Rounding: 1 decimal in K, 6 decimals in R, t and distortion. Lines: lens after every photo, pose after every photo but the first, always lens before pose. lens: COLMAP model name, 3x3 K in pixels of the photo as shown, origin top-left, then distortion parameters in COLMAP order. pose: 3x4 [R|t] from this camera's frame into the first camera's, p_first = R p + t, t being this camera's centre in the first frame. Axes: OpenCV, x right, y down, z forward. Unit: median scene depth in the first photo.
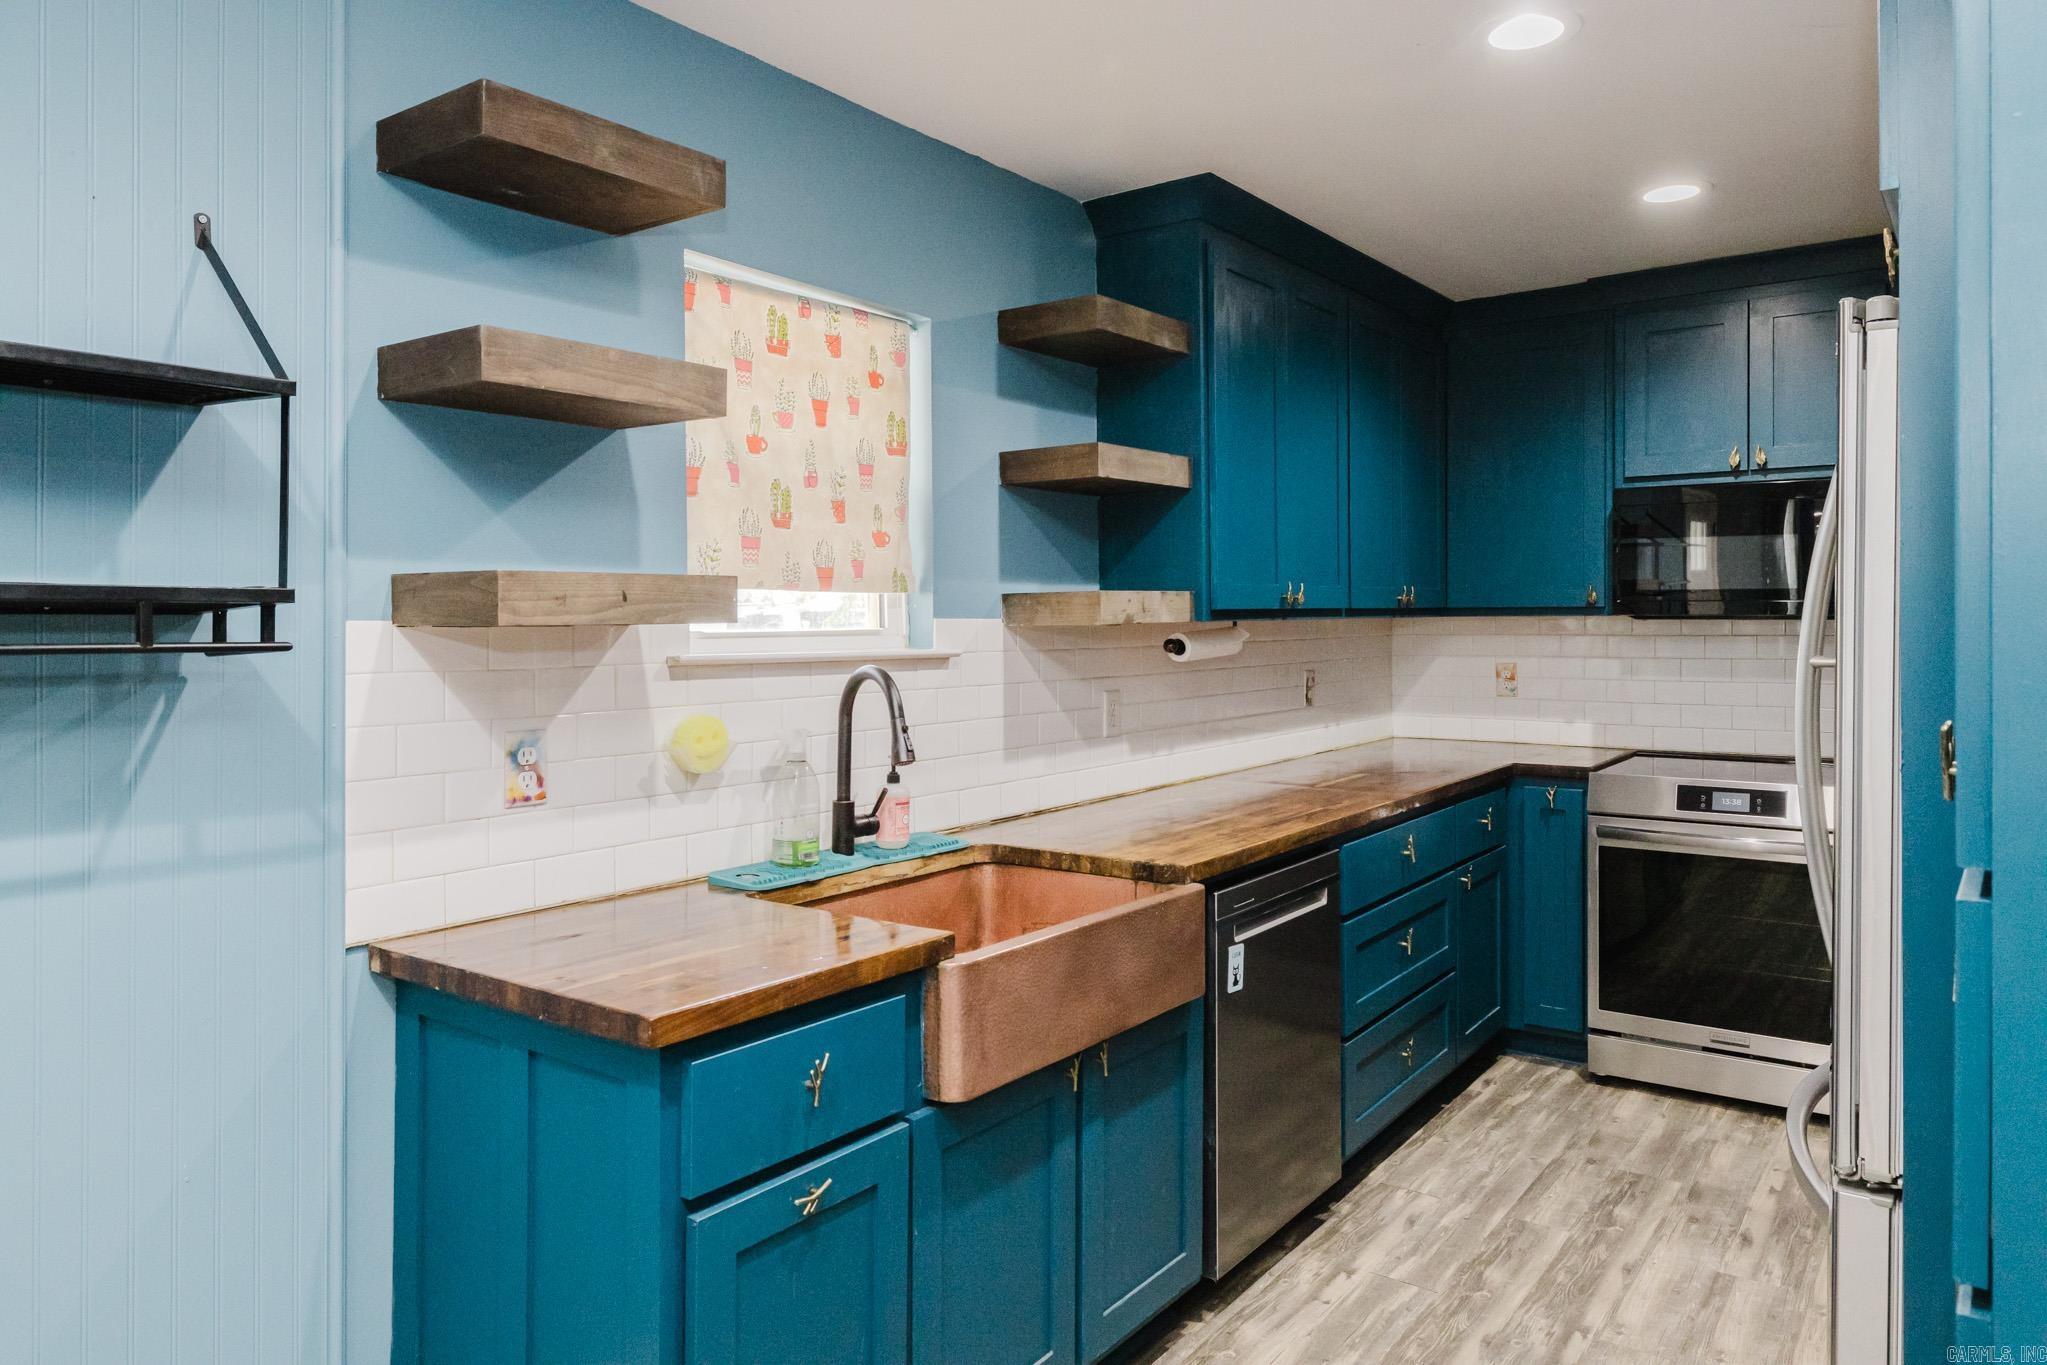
lens RADIAL K [[1344.7, 0, 1030.5], [0, 1344.7, 623.0], [0, 0, 1]] dist [-0.007710, 0.012446]
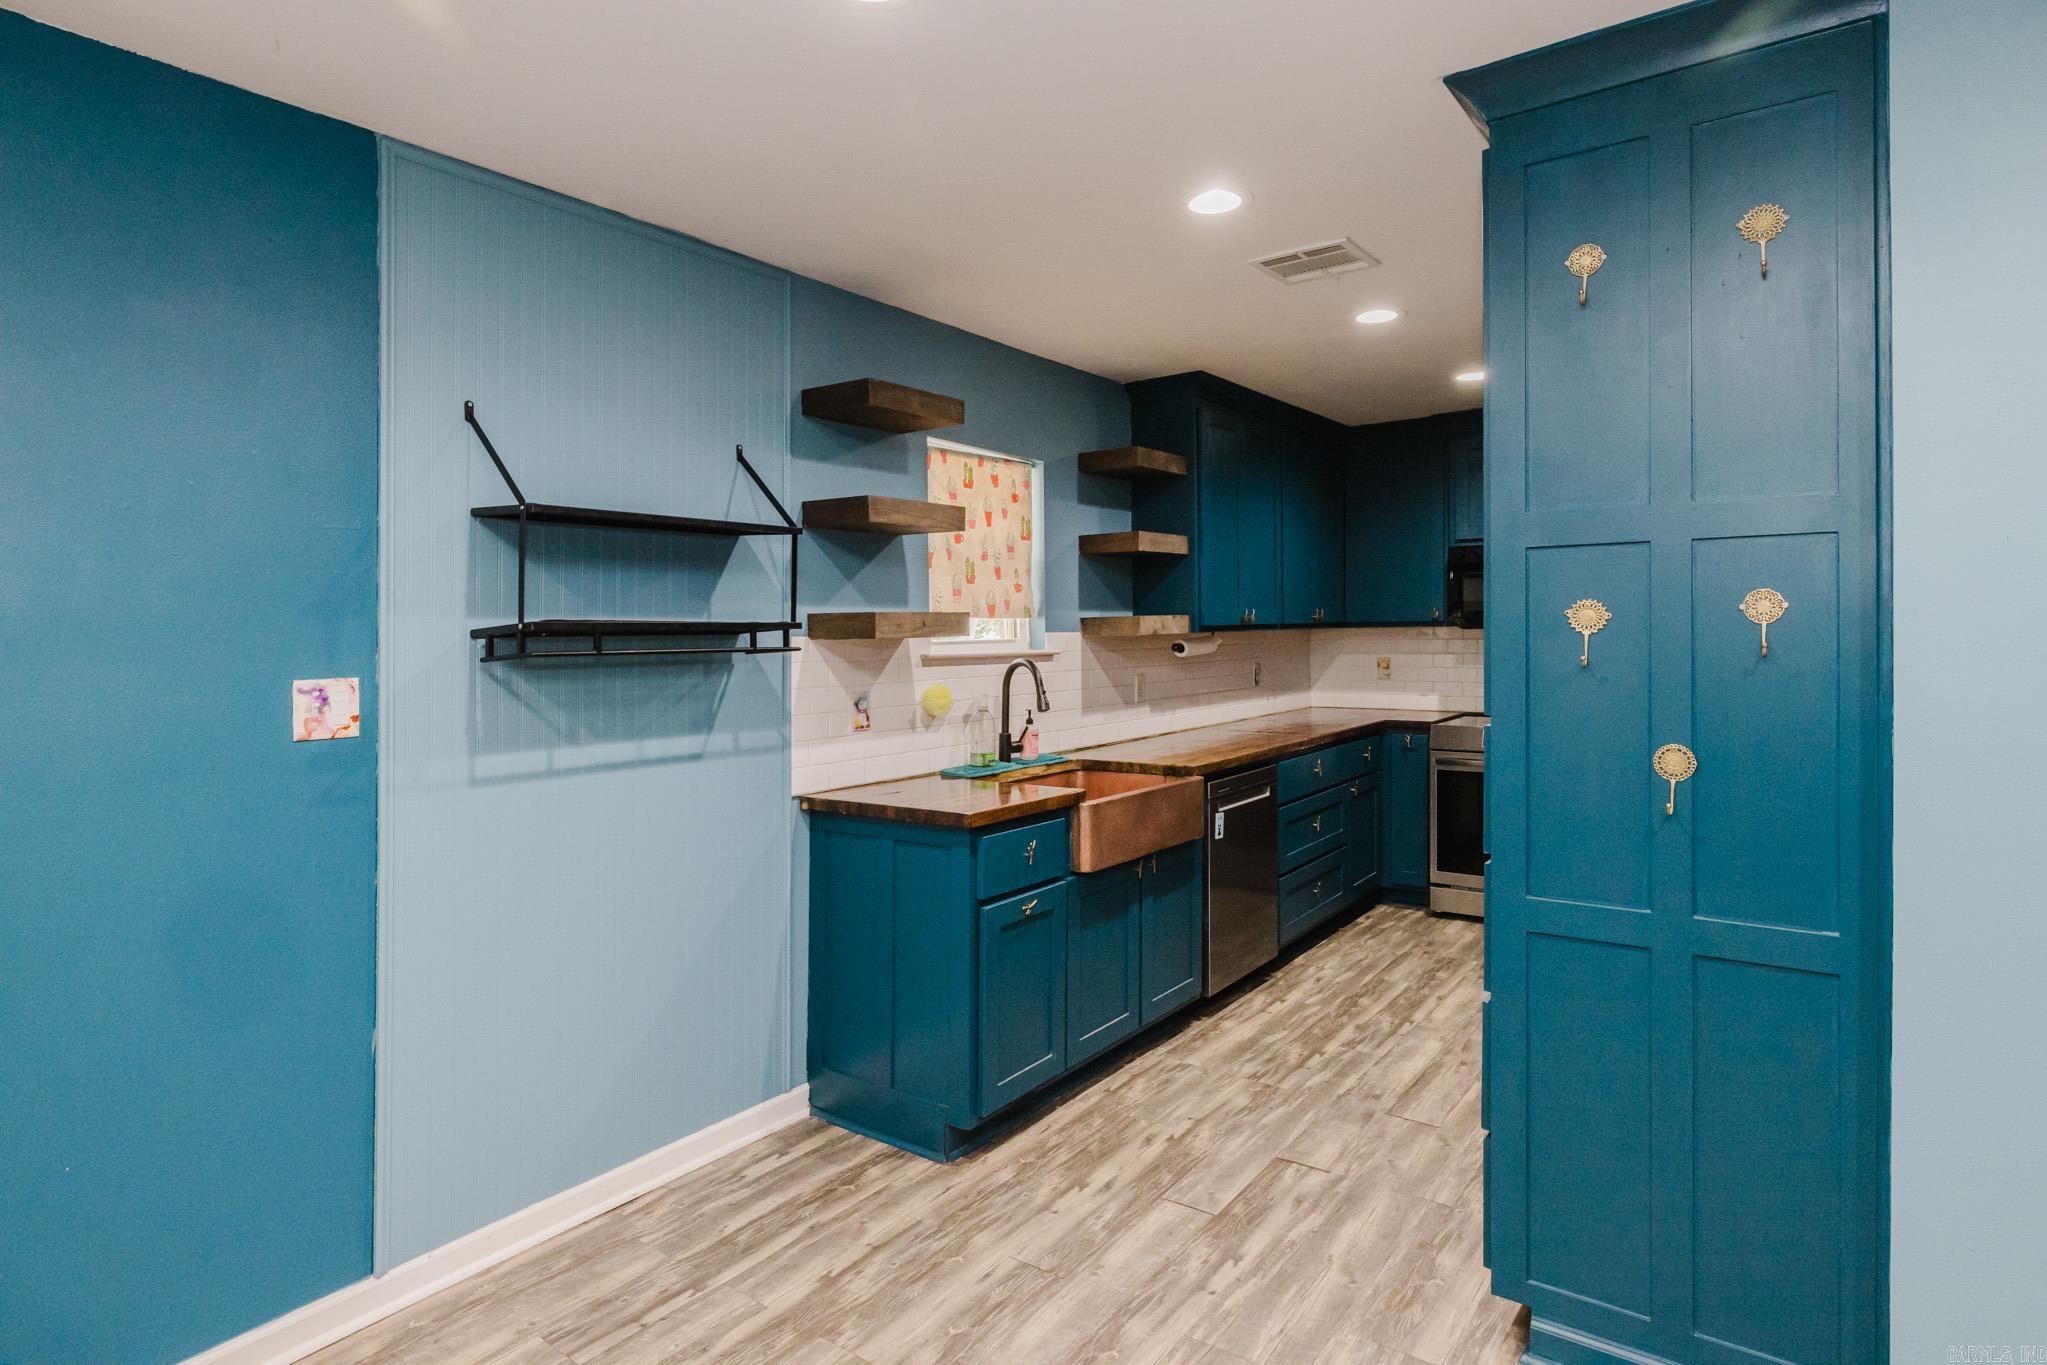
lens RADIAL K [[1107.0, 0, 1032.9], [0, 1107.0, 633.3], [0, 0, 1]] dist [0.010177, -0.003638]
pose [[0.999947, -0.002990, 0.009833, -0.103027], [0.002960, 0.999991, 0.003083, -0.006897], [-0.009843, -0.003053, 0.999947, -0.446621]]
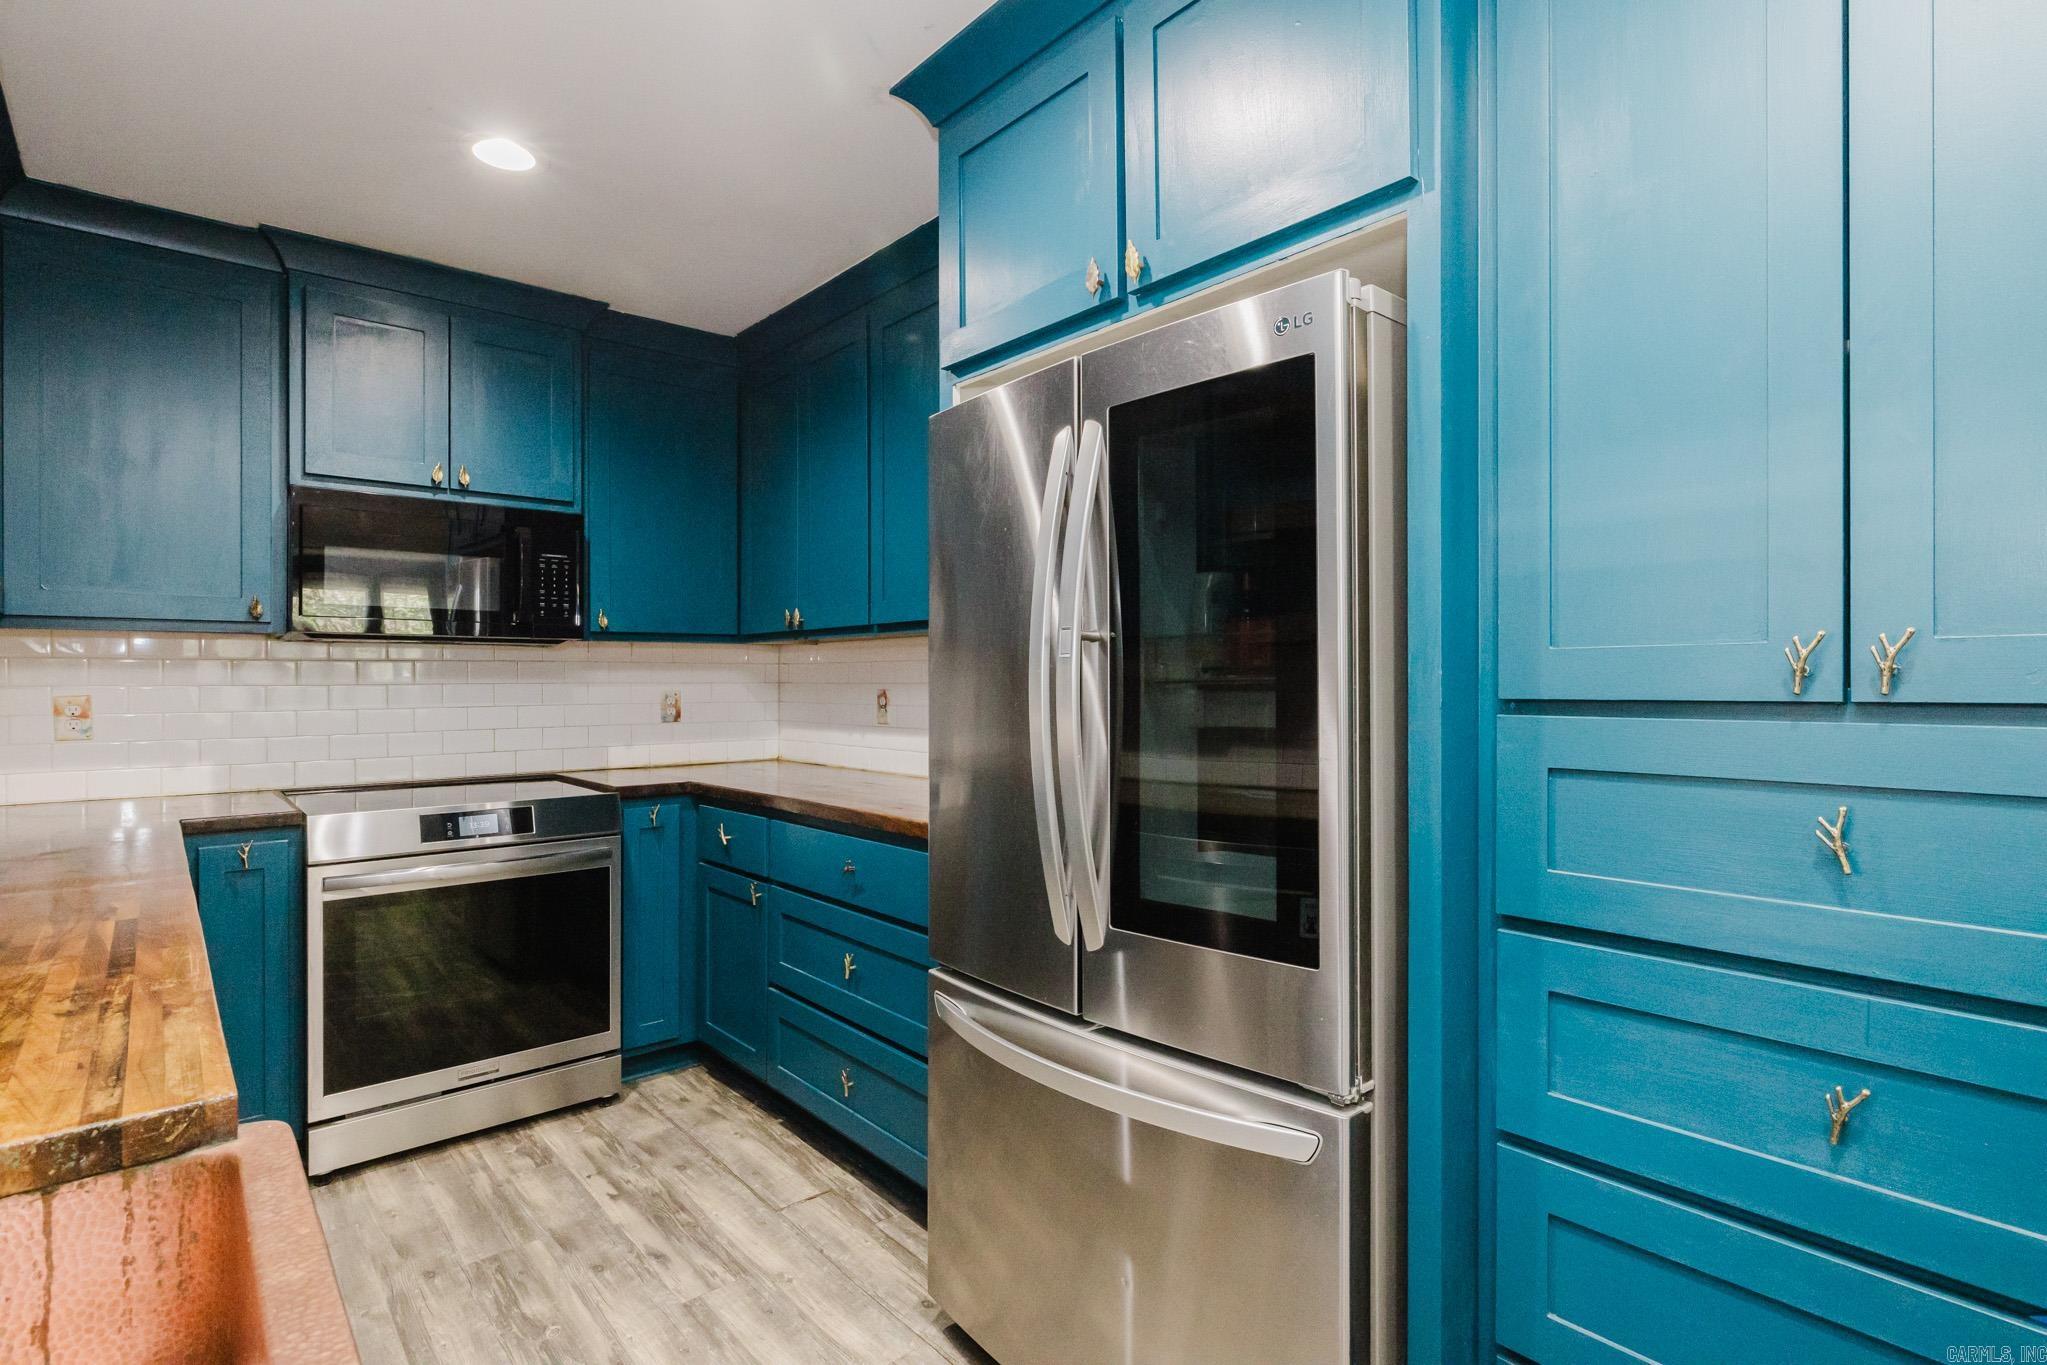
lens RADIAL K [[1002.2, 0, 1024.9], [0, 1002.2, 683.3], [0, 0, 1]] dist [-0.002144, -0.001475]
pose [[0.212786, -0.000524, 0.977099, -0.126629], [0.003975, 0.999992, -0.000330, 0.041760], [-0.977091, 0.003954, 0.212786, 0.587332]]
